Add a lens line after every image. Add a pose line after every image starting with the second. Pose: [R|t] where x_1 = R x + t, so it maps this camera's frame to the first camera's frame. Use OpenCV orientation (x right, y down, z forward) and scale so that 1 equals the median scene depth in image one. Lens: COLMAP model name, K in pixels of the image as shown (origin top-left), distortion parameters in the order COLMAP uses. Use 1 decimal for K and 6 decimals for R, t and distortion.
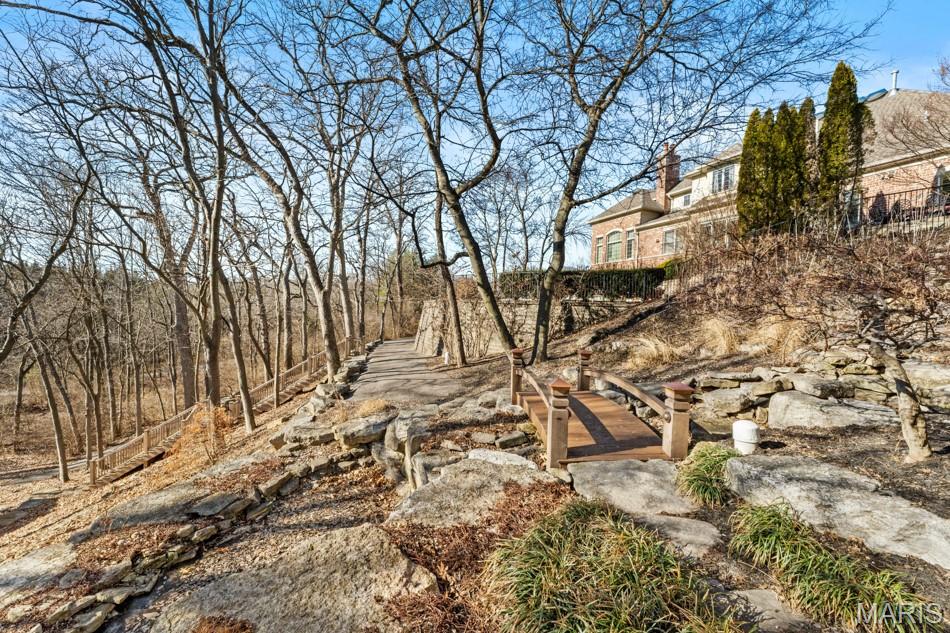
lens RADIAL K [[399.1, 0, 475.1], [0, 399.1, 313.6], [0, 0, 1]] dist [-0.002607, -0.000261]
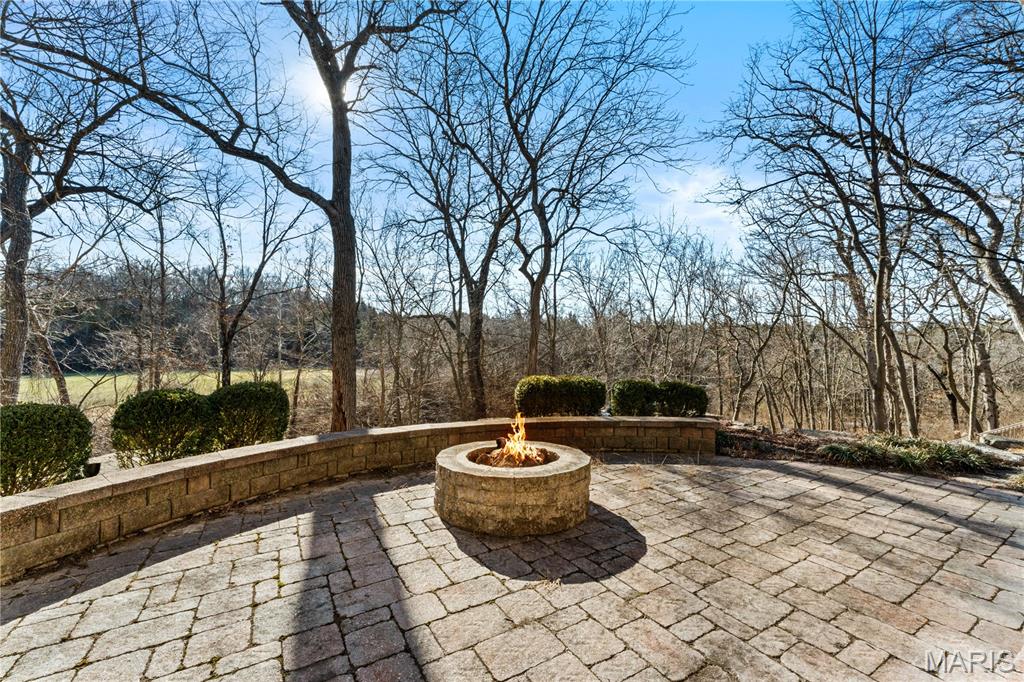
lens RADIAL K [[430.2, 0, 512.1], [0, 430.2, 347.2], [0, 0, 1]] dist [-0.002607, -0.000261]
pose [[0.200983, -0.013927, -0.979496, 0.174172], [-0.024874, 0.999504, -0.019315, 0.002389], [0.979279, 0.028246, 0.200537, -0.153311]]
